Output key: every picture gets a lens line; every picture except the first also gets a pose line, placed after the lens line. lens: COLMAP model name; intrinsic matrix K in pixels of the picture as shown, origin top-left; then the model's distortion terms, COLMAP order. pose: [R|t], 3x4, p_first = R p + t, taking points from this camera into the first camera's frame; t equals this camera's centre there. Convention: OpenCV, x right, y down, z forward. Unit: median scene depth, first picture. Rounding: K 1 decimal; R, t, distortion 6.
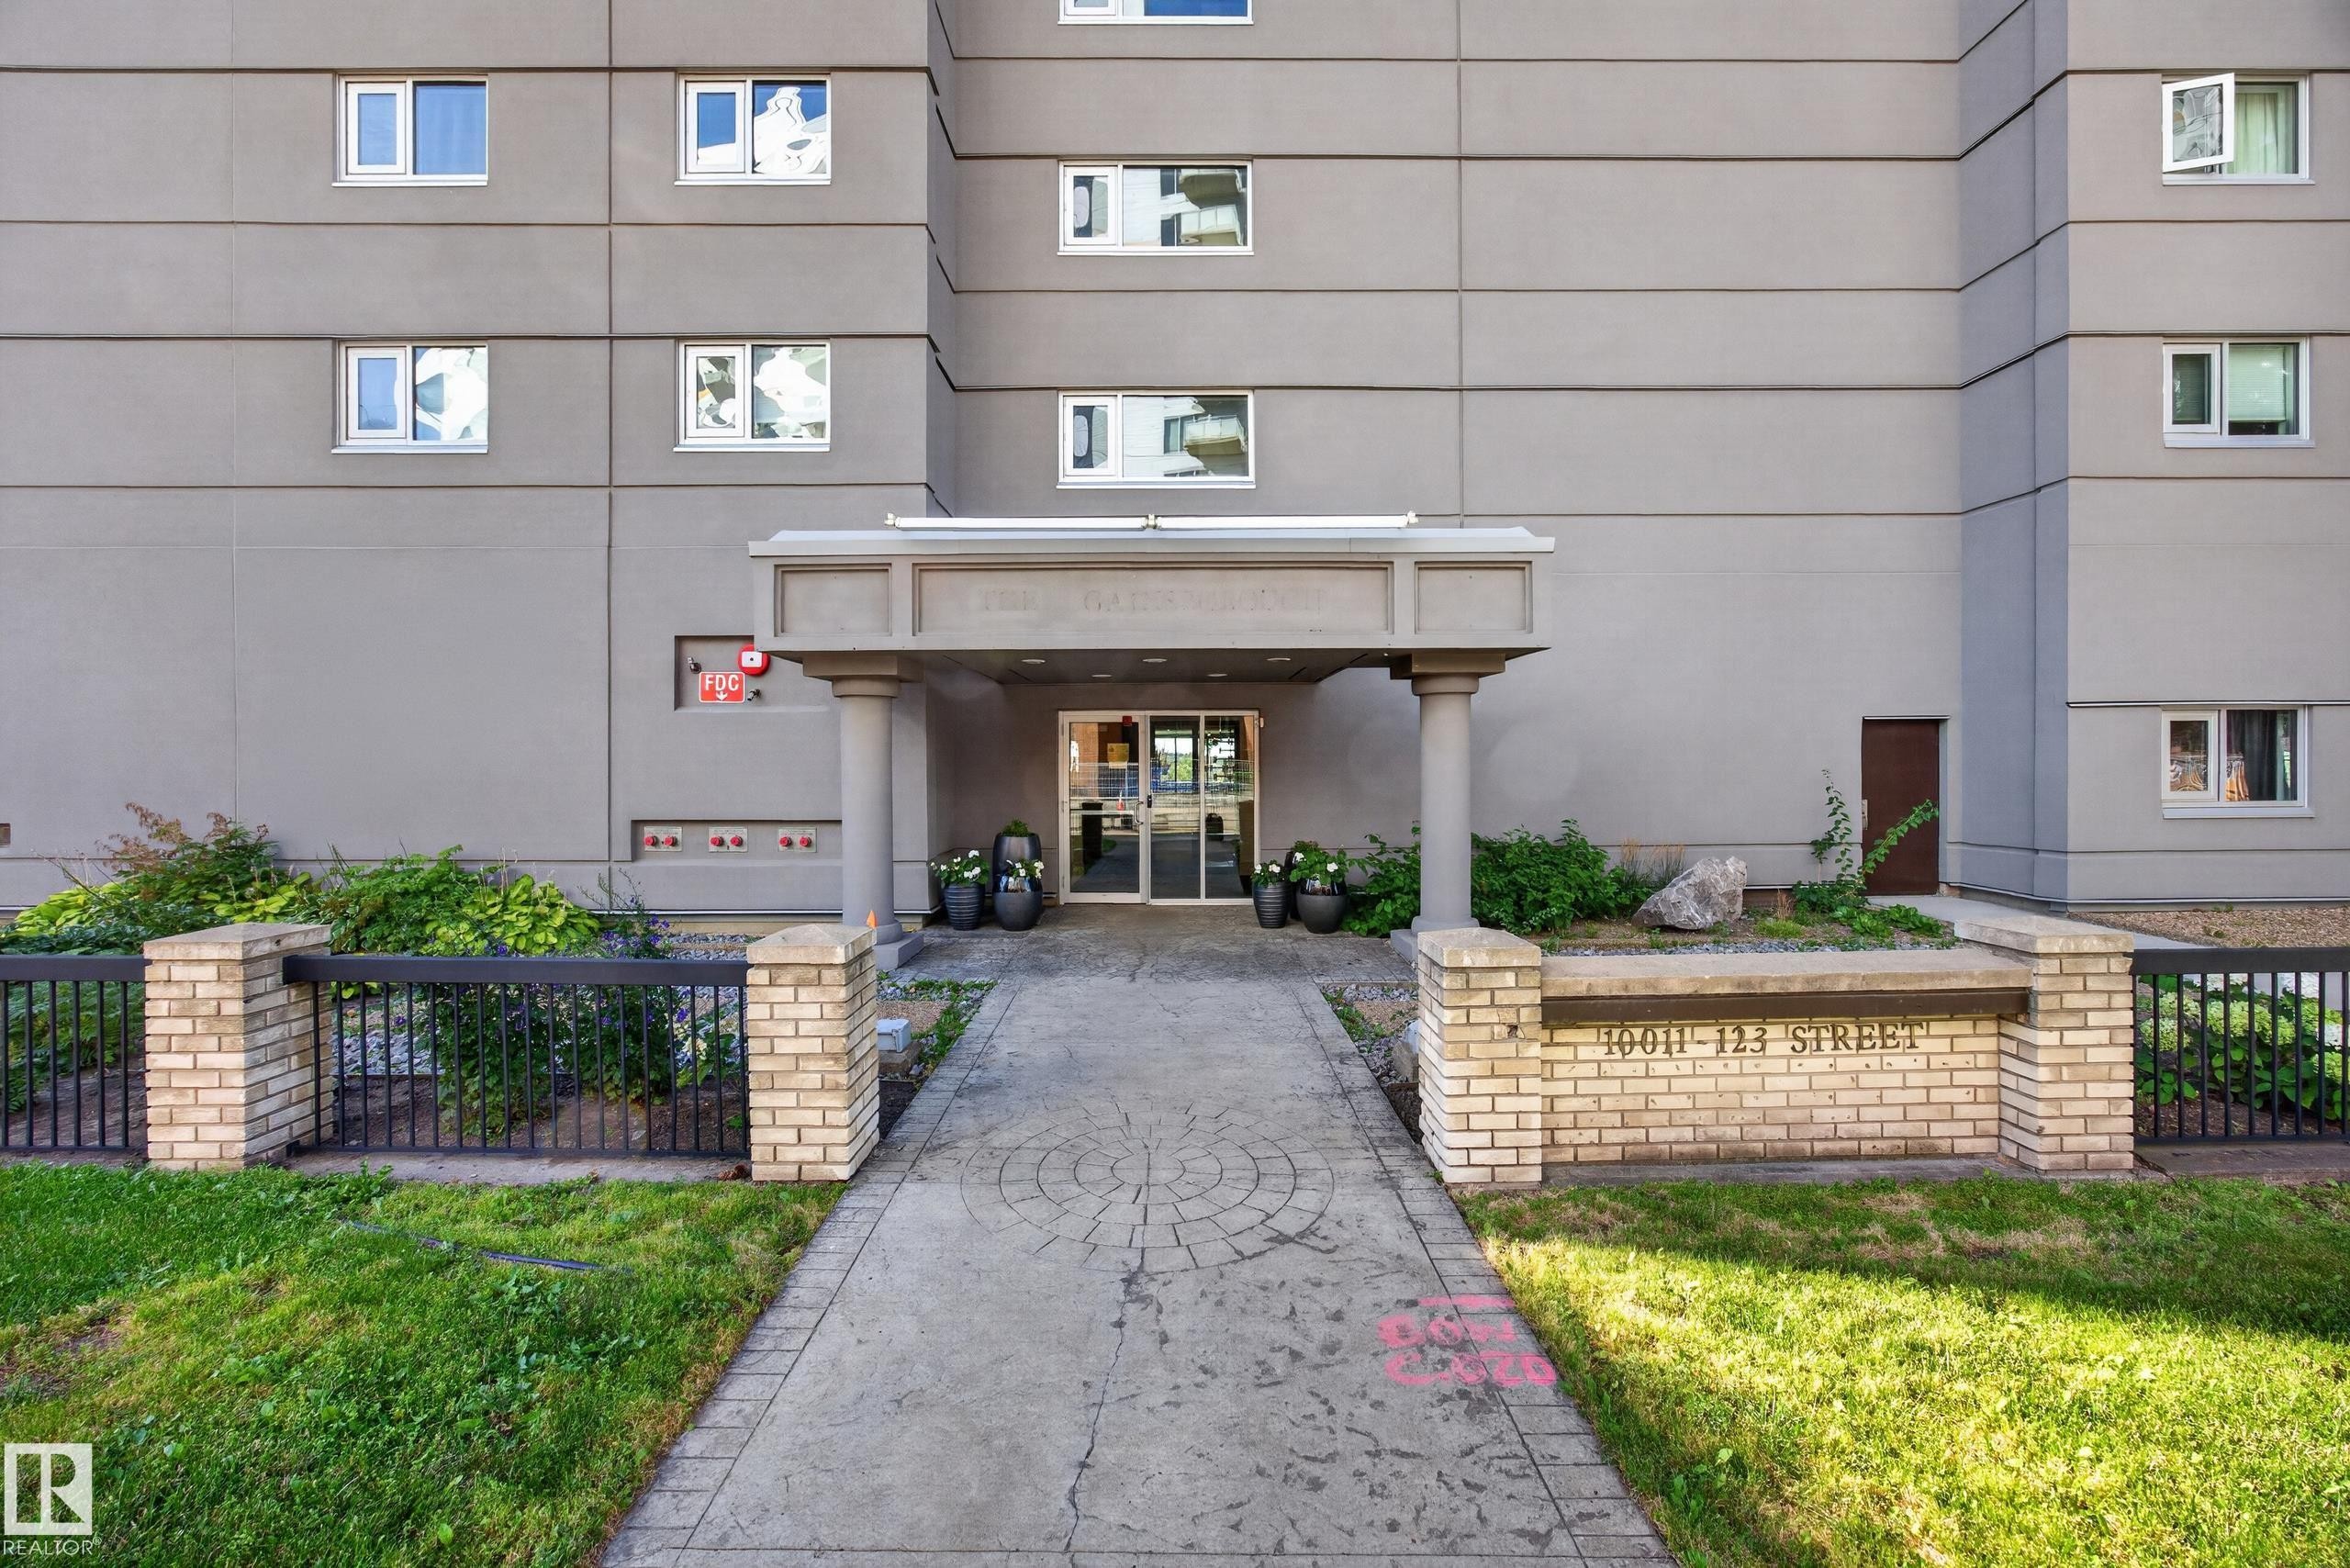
lens RADIAL K [[903.4, 0, 1176.7], [0, 903.4, 773.7], [0, 0, 1]] dist [-0.027230, 0.009442]
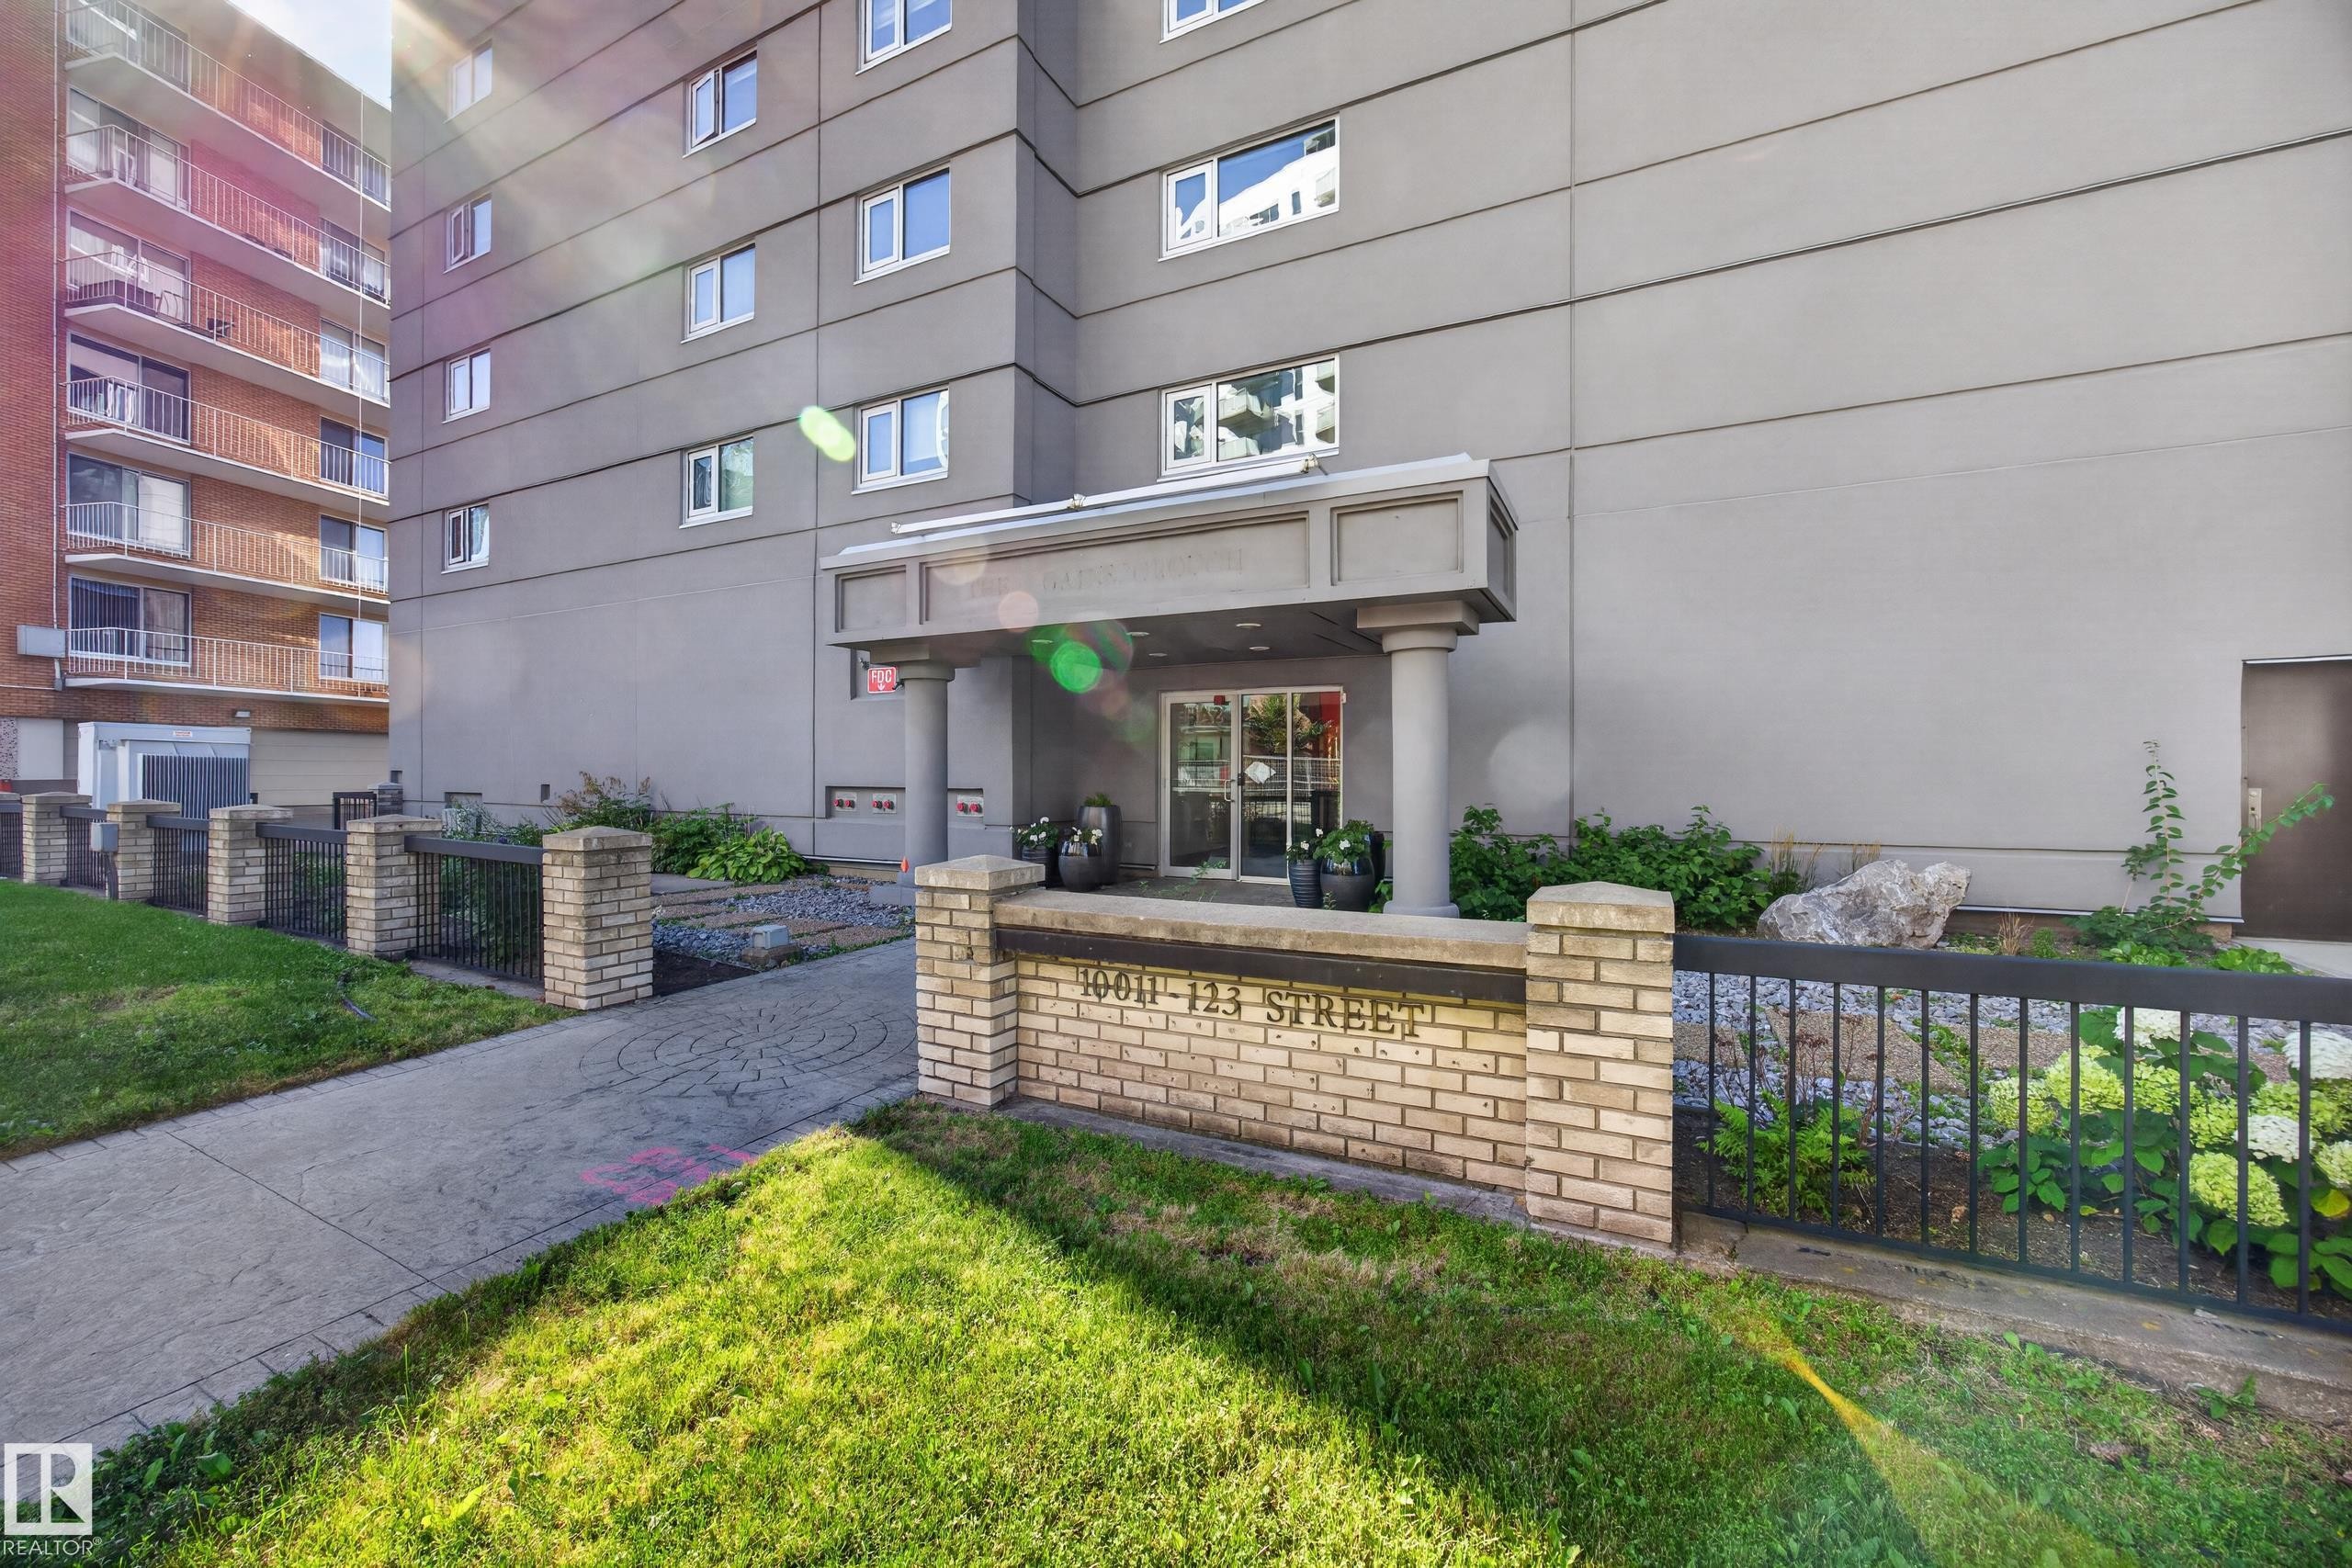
lens RADIAL K [[910.6, 0, 1178.2], [0, 910.6, 777.8], [0, 0, 1]] dist [-0.041999, 0.021285]
pose [[0.887955, 0.010825, -0.459802, 1.010487], [-0.012006, 0.999928, 0.000355, 0.080210], [0.459773, 0.005205, 0.888021, 0.185877]]
